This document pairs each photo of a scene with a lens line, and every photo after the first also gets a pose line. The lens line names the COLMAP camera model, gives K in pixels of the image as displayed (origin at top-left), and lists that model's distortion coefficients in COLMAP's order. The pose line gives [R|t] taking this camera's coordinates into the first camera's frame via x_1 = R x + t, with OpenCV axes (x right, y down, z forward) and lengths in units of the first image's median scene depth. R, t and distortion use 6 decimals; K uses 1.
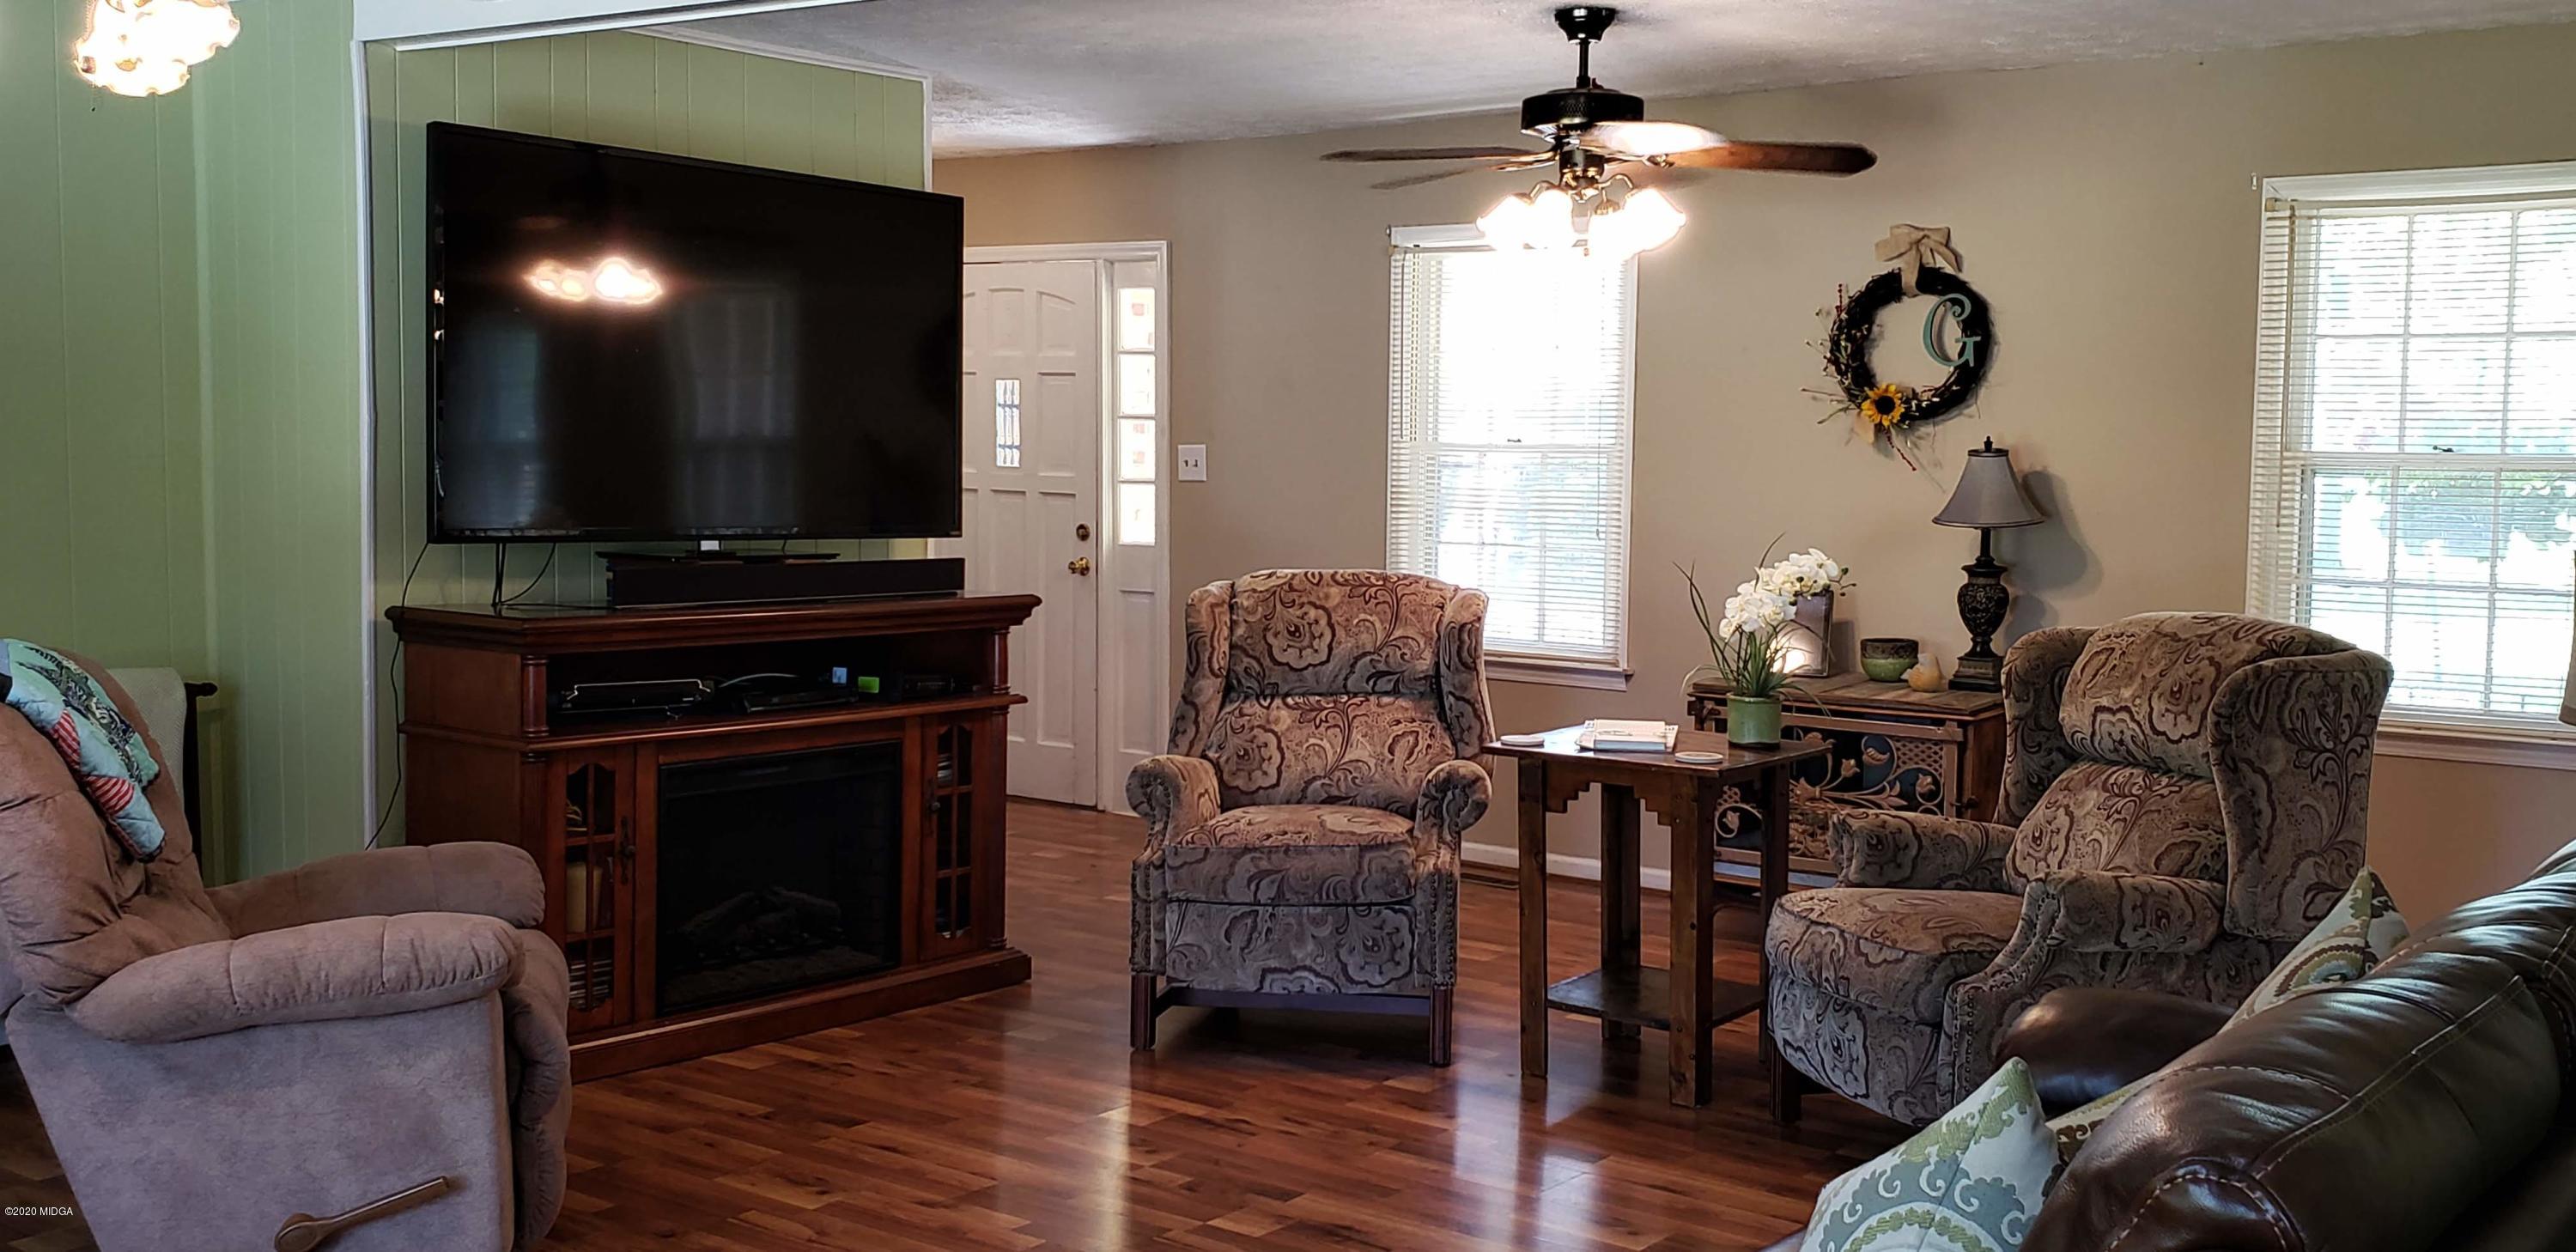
lens RADIAL K [[2472.4, 0, 1288.0], [0, 2472.4, 626.0], [0, 0, 1]] dist [0.325549, -0.957635]
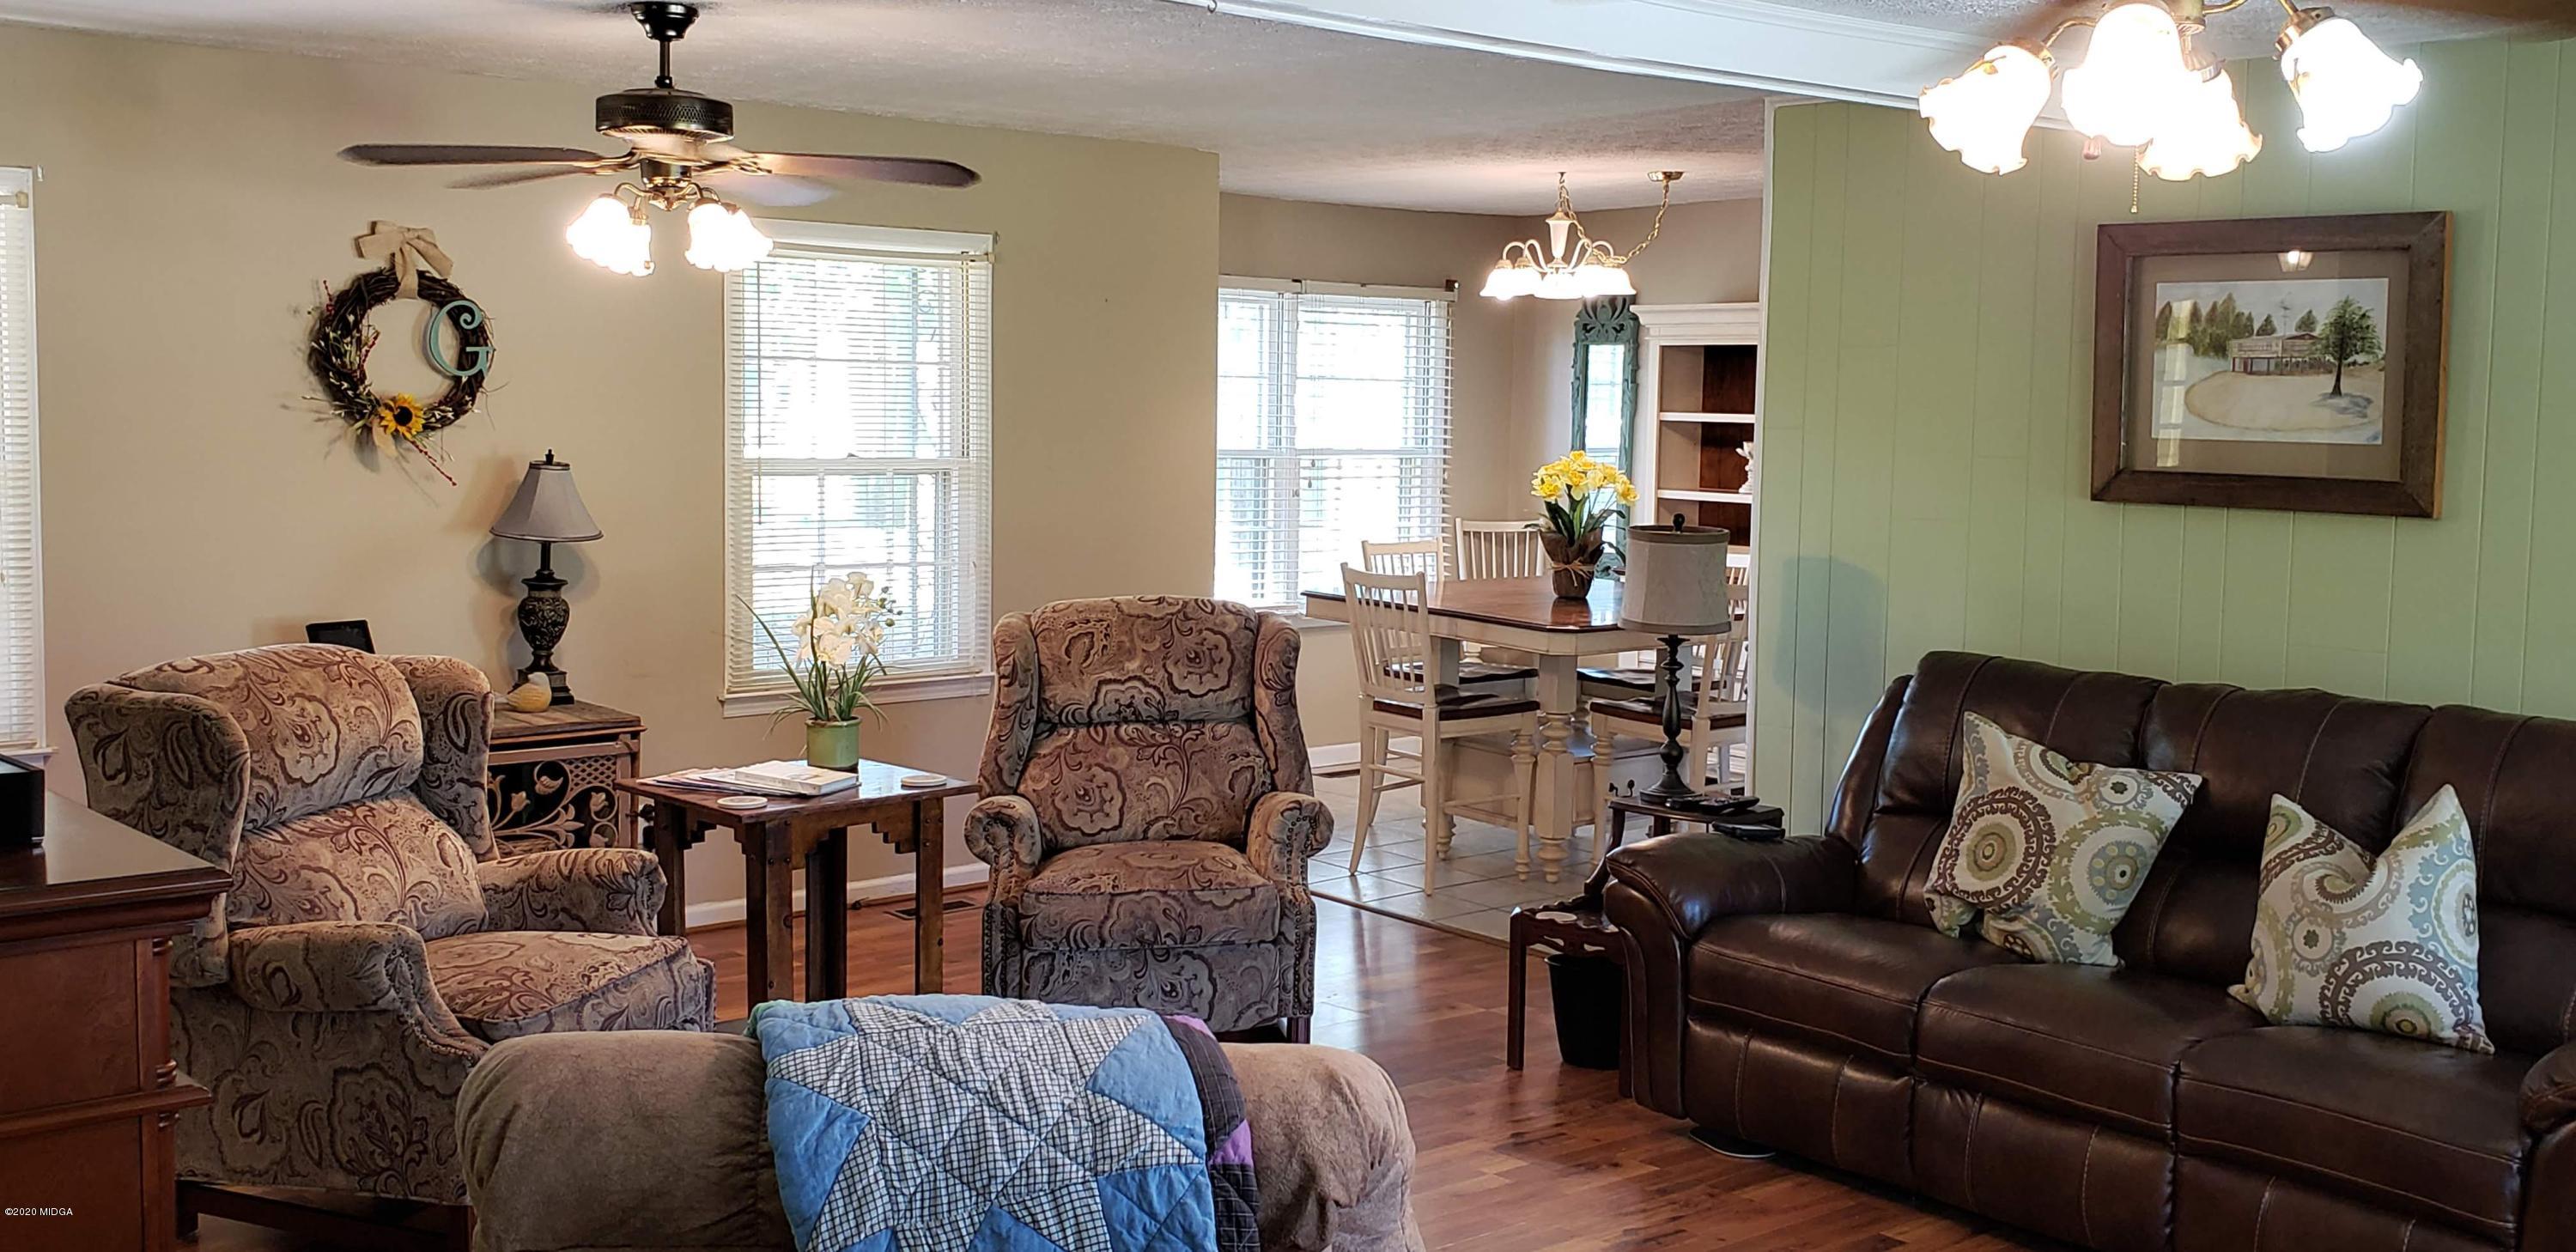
lens RADIAL K [[2472.4, 0, 1288.0], [0, 2472.4, 626.0], [0, 0, 1]] dist [0.325549, -0.957635]
pose [[0.214617, -0.098813, 0.971687, -0.645336], [0.074659, 0.993618, 0.084553, -0.069705], [-0.973841, 0.054399, 0.220625, 0.502967]]
